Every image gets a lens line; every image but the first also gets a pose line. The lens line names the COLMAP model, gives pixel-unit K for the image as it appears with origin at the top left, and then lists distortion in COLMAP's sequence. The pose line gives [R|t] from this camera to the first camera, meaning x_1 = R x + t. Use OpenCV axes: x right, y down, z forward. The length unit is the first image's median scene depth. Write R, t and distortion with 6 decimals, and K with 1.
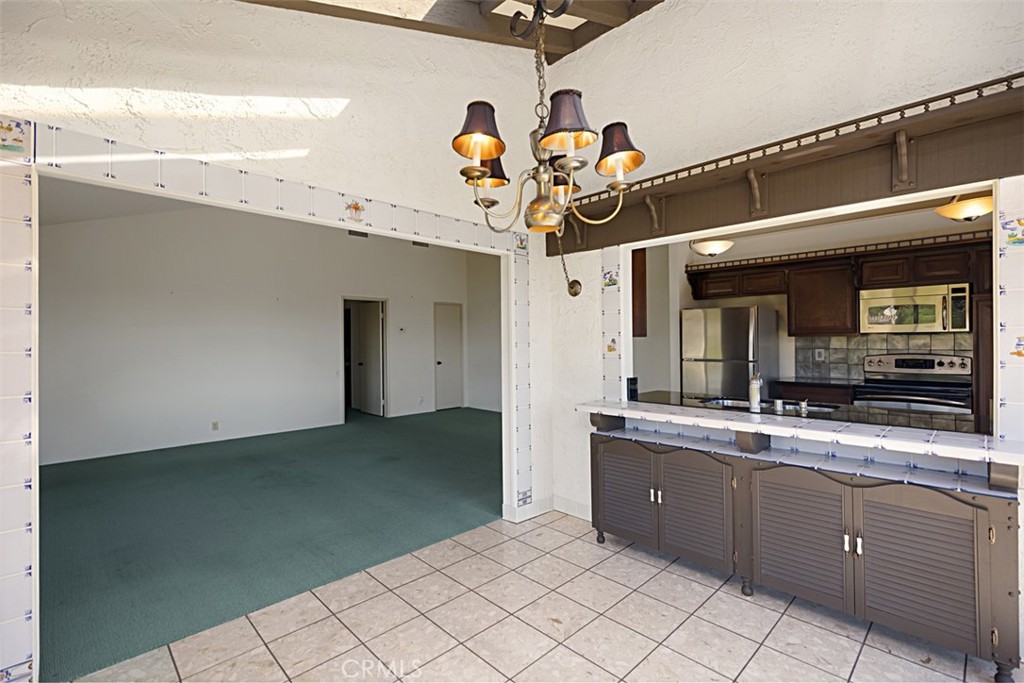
lens RADIAL K [[467.7, 0, 496.2], [0, 467.7, 339.8], [0, 0, 1]] dist [-0.001932, 0.000682]
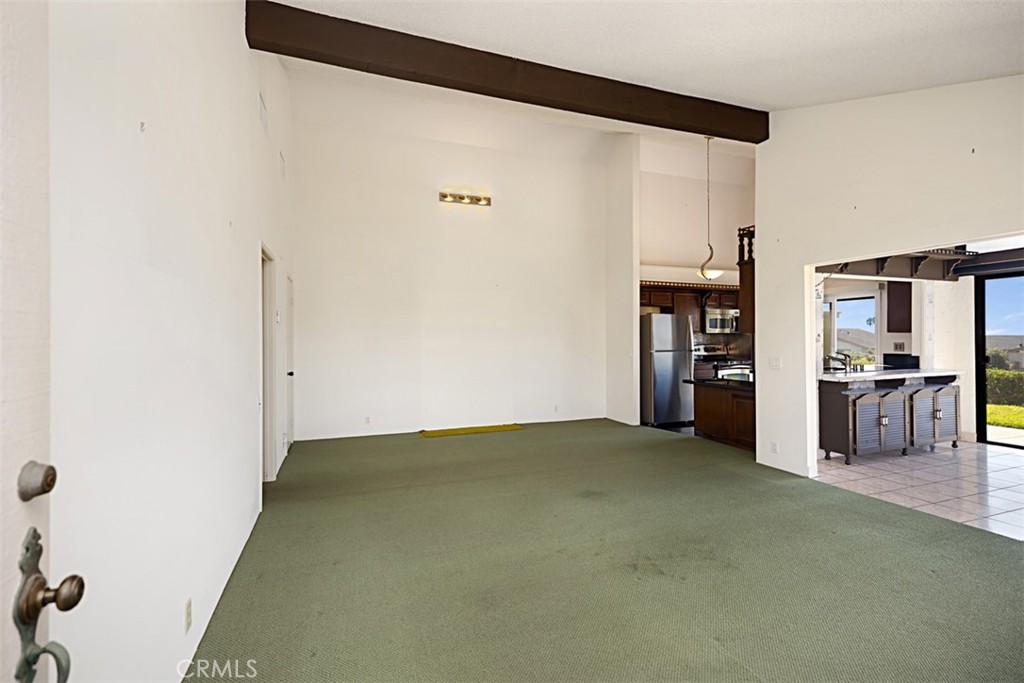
lens RADIAL K [[467.7, 0, 515.0], [0, 467.7, 334.9], [0, 0, 1]] dist [-0.001932, 0.000682]
pose [[0.367757, 0.008029, 0.929887, -1.187691], [0.001420, 0.999957, -0.009196, 0.008582], [-0.929921, 0.004702, 0.367730, 1.053302]]
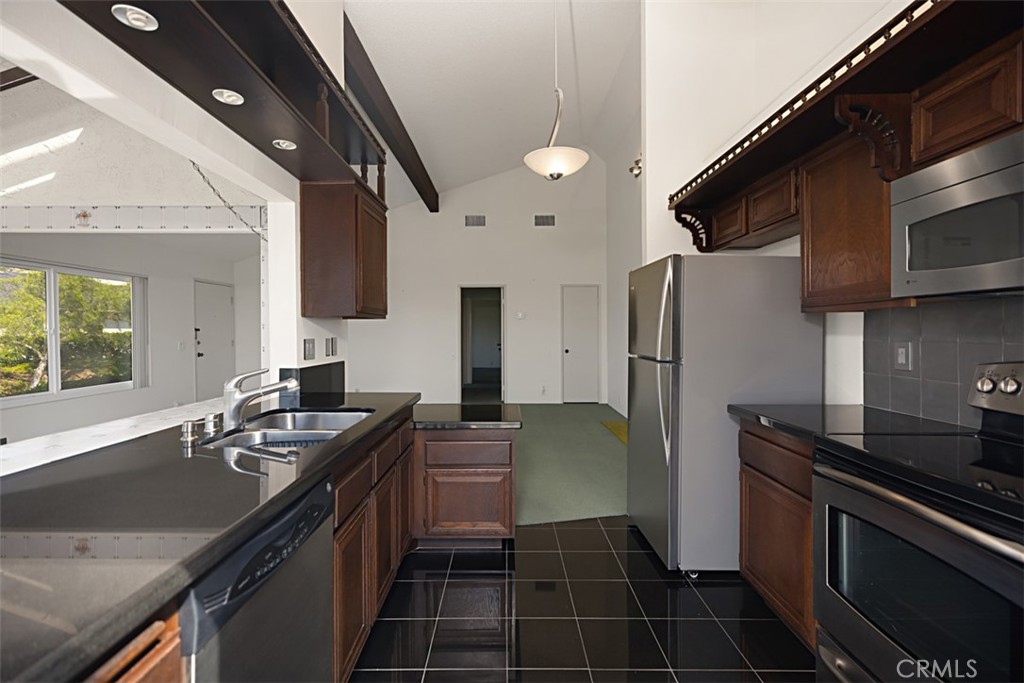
lens RADIAL K [[467.7, 0, 512.9], [0, 467.7, 336.0], [0, 0, 1]] dist [-0.001932, 0.000682]
pose [[0.734451, 0.009007, -0.678602, 0.834267], [0.003437, 0.999850, 0.016990, 0.008957], [0.678653, -0.014810, 0.734310, 0.531963]]
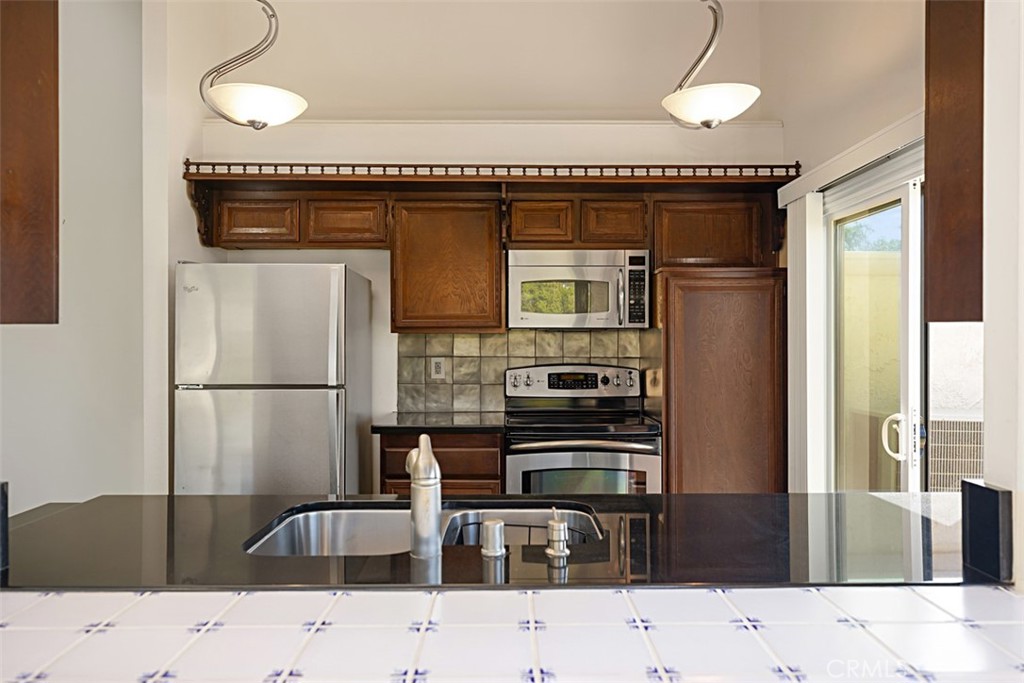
lens RADIAL K [[760.7, 0, 521.8], [0, 760.7, 338.8], [0, 0, 1]] dist [0.002591, -0.000842]
pose [[0.682485, 0.007871, 0.730857, 0.142413], [-0.005826, 0.999969, -0.005329, 0.002851], [-0.730876, -0.000622, 0.682510, 0.390348]]
